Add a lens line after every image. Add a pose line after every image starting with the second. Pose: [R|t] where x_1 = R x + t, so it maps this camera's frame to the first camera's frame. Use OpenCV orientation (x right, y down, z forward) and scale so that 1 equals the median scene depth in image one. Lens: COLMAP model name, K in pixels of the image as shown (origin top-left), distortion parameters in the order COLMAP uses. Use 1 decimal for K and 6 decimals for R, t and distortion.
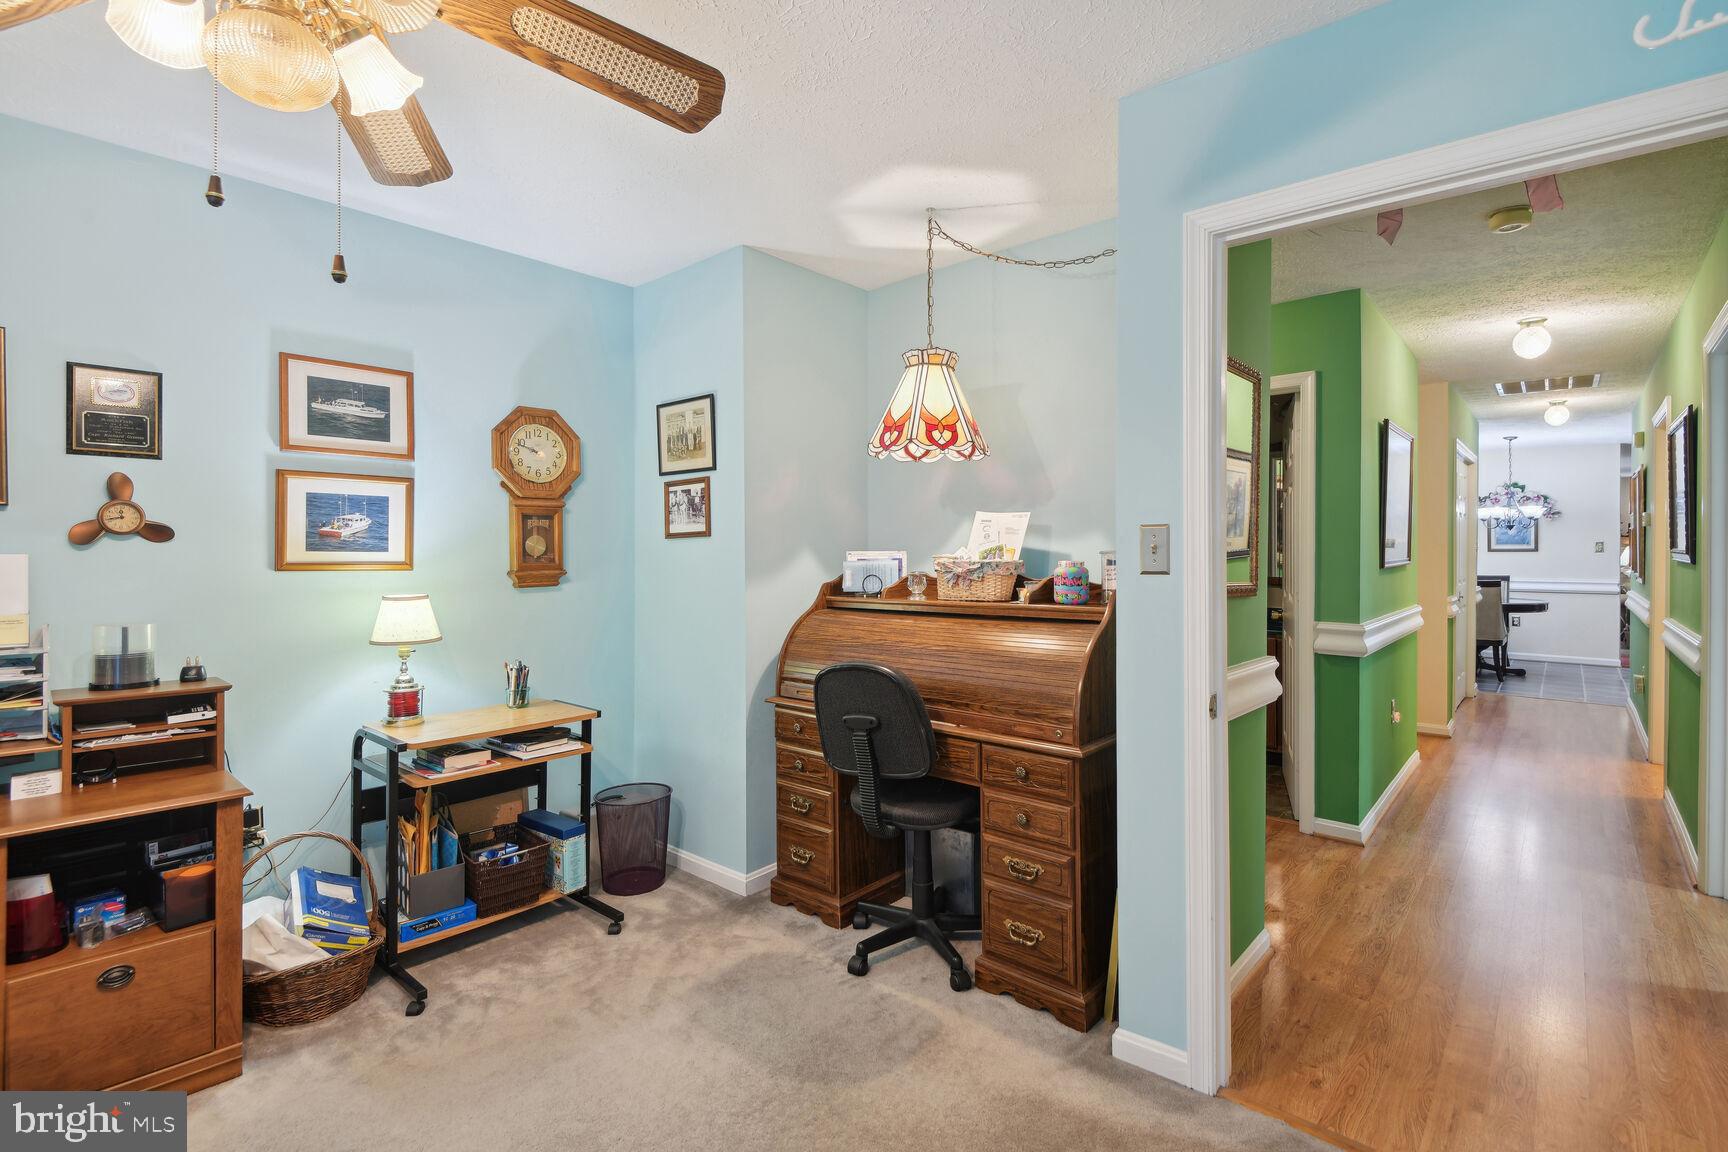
lens RADIAL K [[784.4, 0, 834.8], [0, 784.4, 521.2], [0, 0, 1]] dist [0.029014, -0.035536]
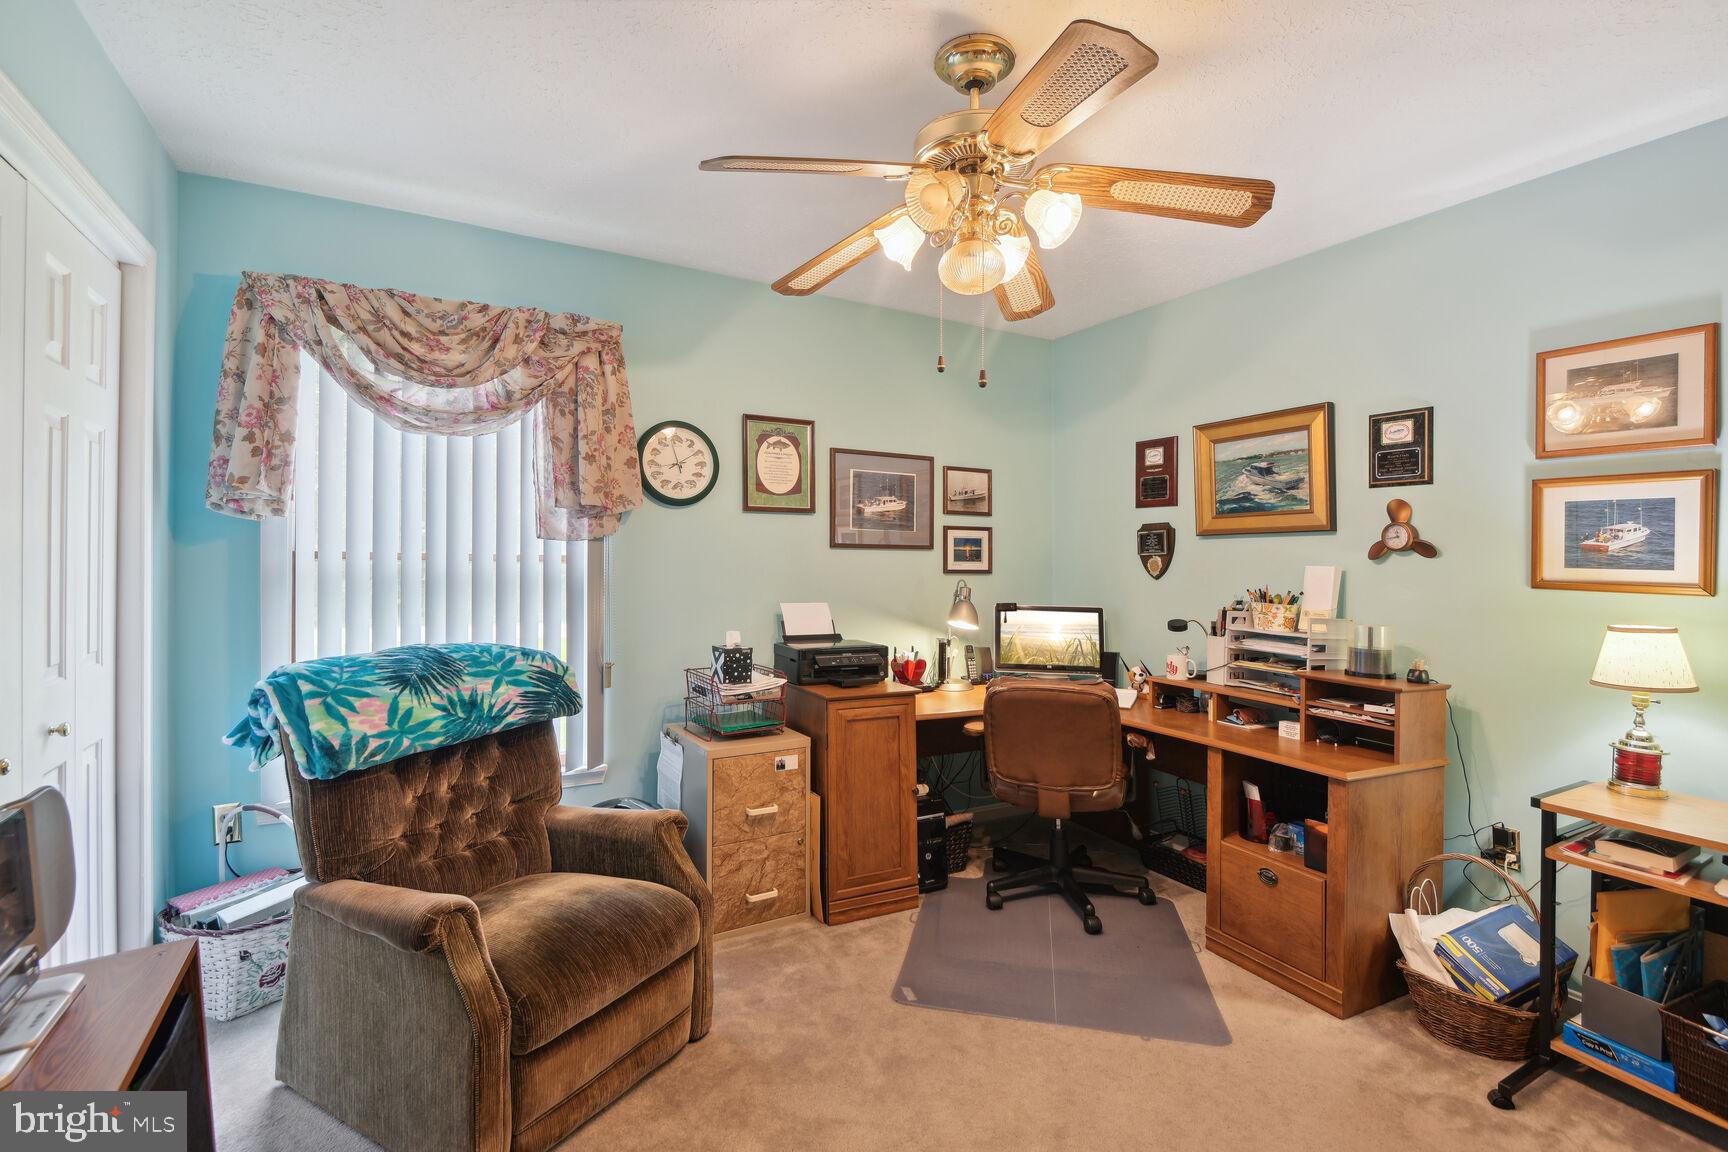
lens RADIAL K [[794.2, 0, 876.2], [0, 794.2, 534.6], [0, 0, 1]] dist [0.019911, -0.017548]
pose [[-0.310267, -0.015102, -0.950530, 0.444766], [0.037213, 0.998915, -0.028018, -0.003096], [0.949921, -0.044065, -0.309368, 0.552635]]
